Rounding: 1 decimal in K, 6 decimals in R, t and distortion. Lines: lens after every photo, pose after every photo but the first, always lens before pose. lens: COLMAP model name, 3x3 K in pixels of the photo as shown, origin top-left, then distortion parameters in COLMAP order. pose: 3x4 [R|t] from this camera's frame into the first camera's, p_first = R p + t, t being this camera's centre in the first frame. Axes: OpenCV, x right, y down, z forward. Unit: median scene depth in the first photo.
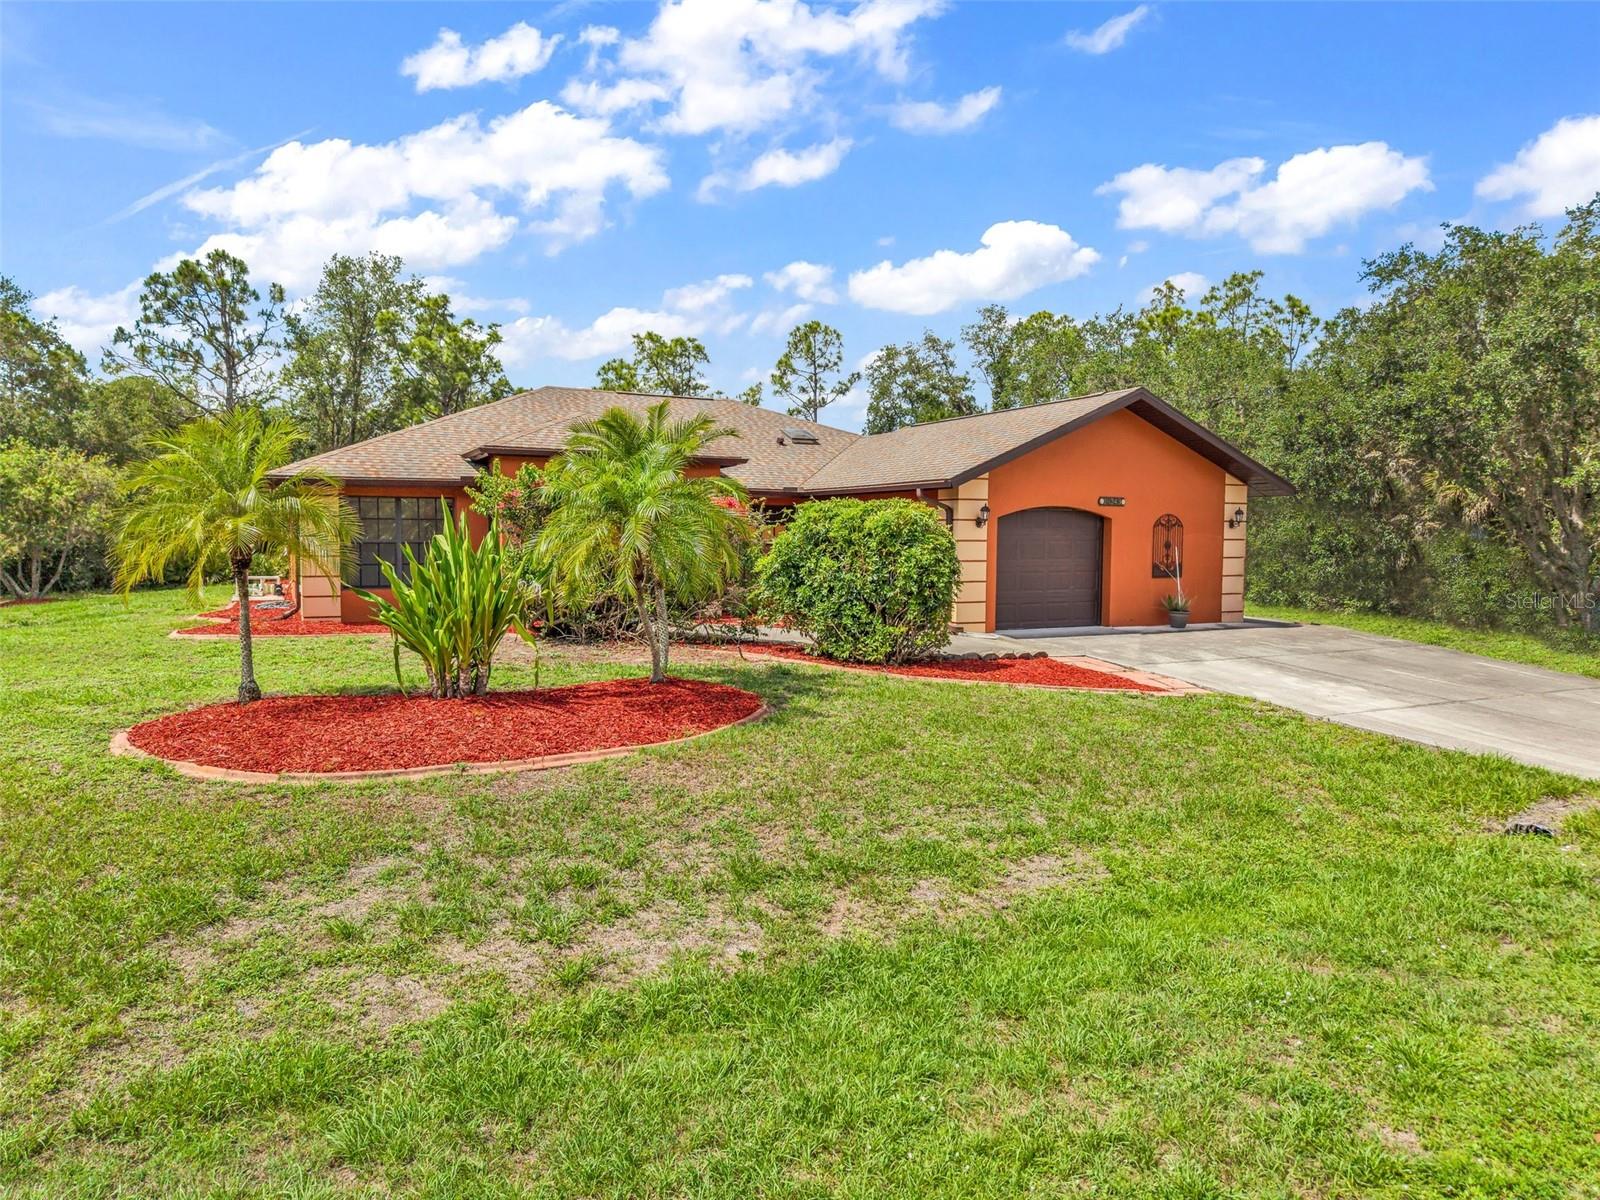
lens RADIAL K [[1072.4, 0, 797.8], [0, 1072.4, 604.9], [0, 0, 1]] dist [0.034728, -0.037316]
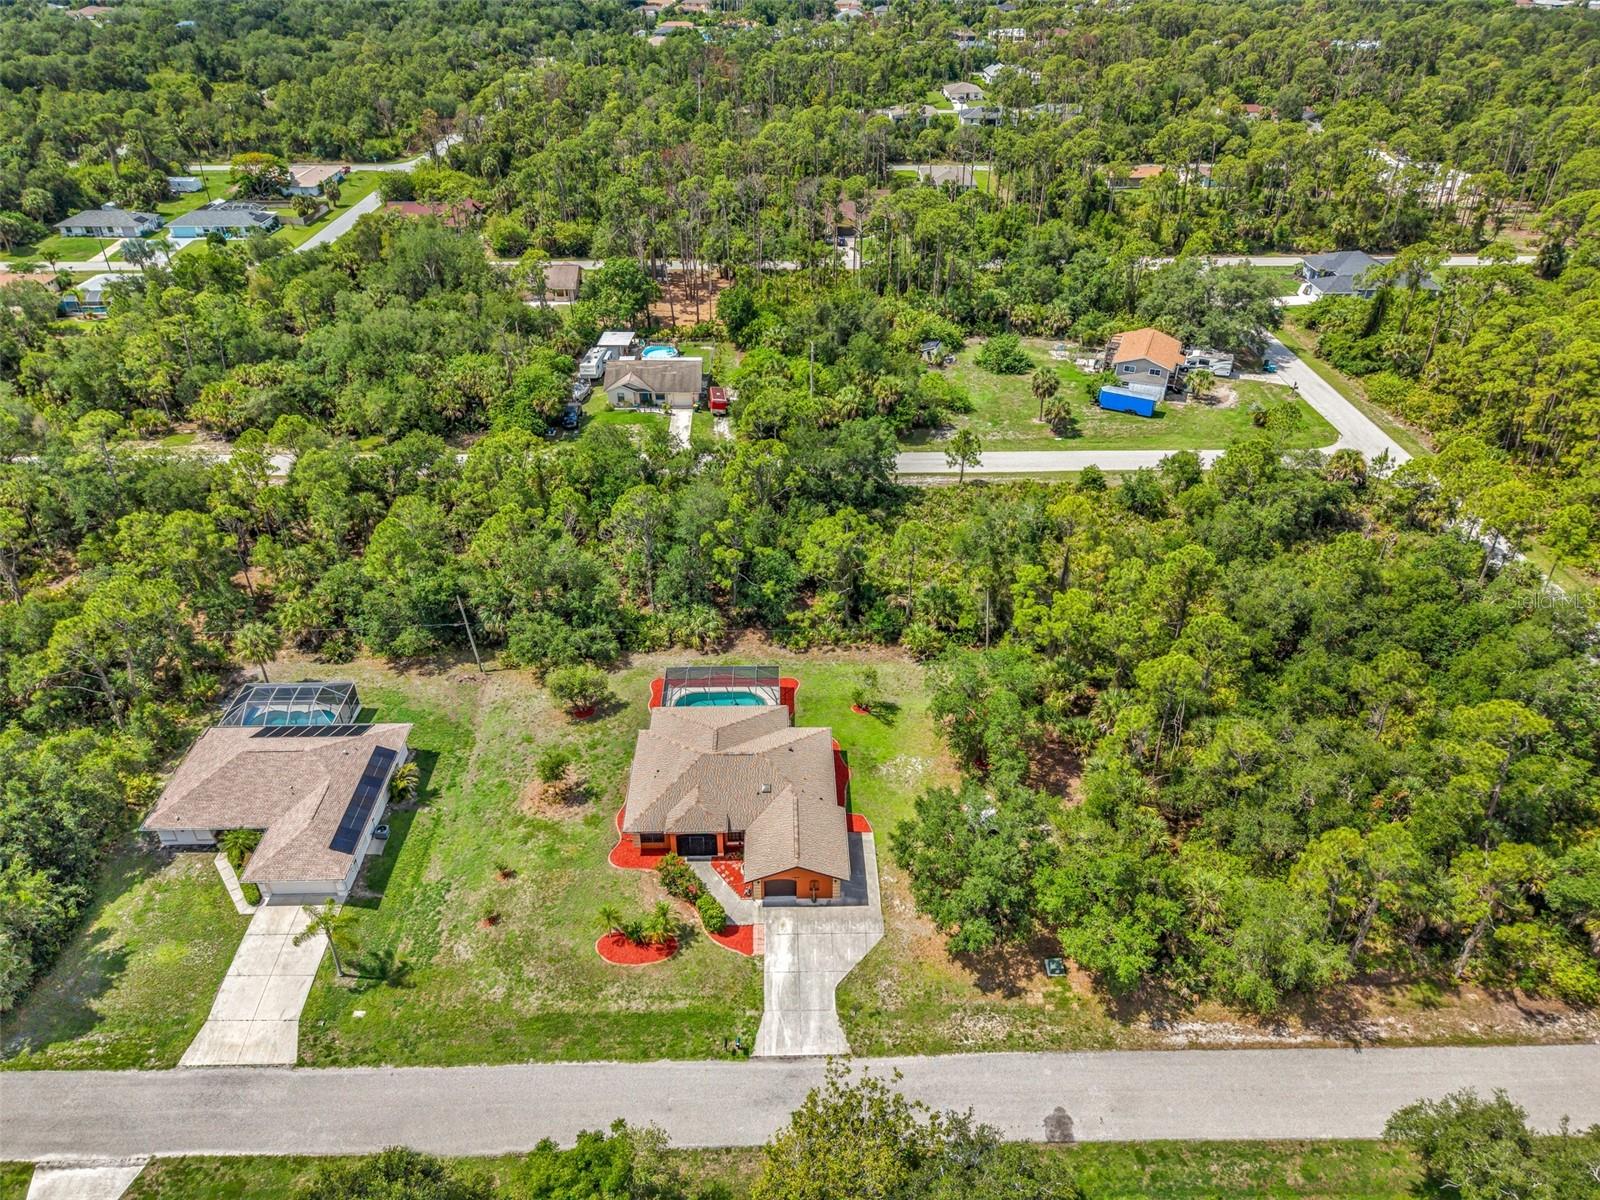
lens RADIAL K [[1067.3, 0, 796.5], [0, 1067.3, 597.1], [0, 0, 1]] dist [0.040502, -0.042702]
pose [[0.903793, 0.228545, -0.361836, 1.619759], [-0.019612, 0.866700, 0.498444, -3.263962], [0.427520, -0.443394, 0.787799, -1.890266]]
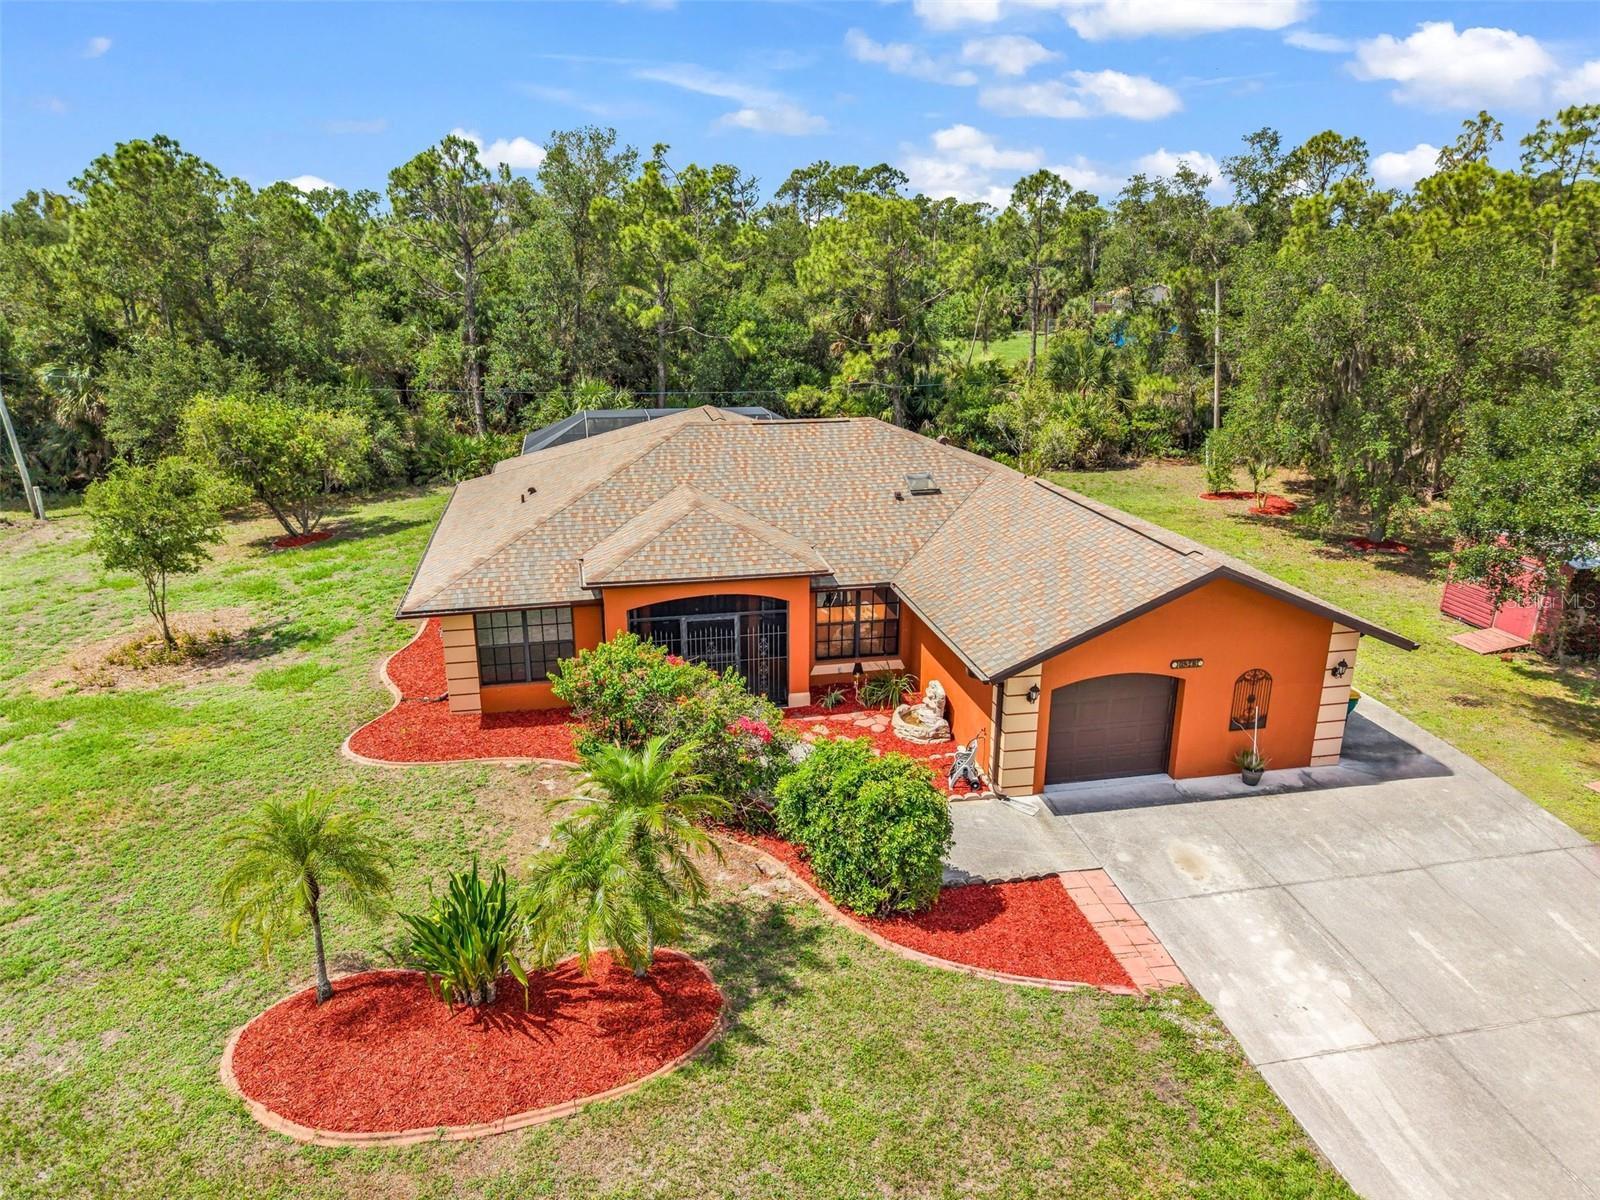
lens RADIAL K [[1079.6, 0, 797.0], [0, 1079.6, 596.4], [0, 0, 1]] dist [0.008289, 0.000322]
pose [[0.966891, 0.073865, -0.244265, 0.191172], [-0.011960, 0.969257, 0.245759, -0.403506], [0.254908, -0.234700, 0.938050, 0.006780]]
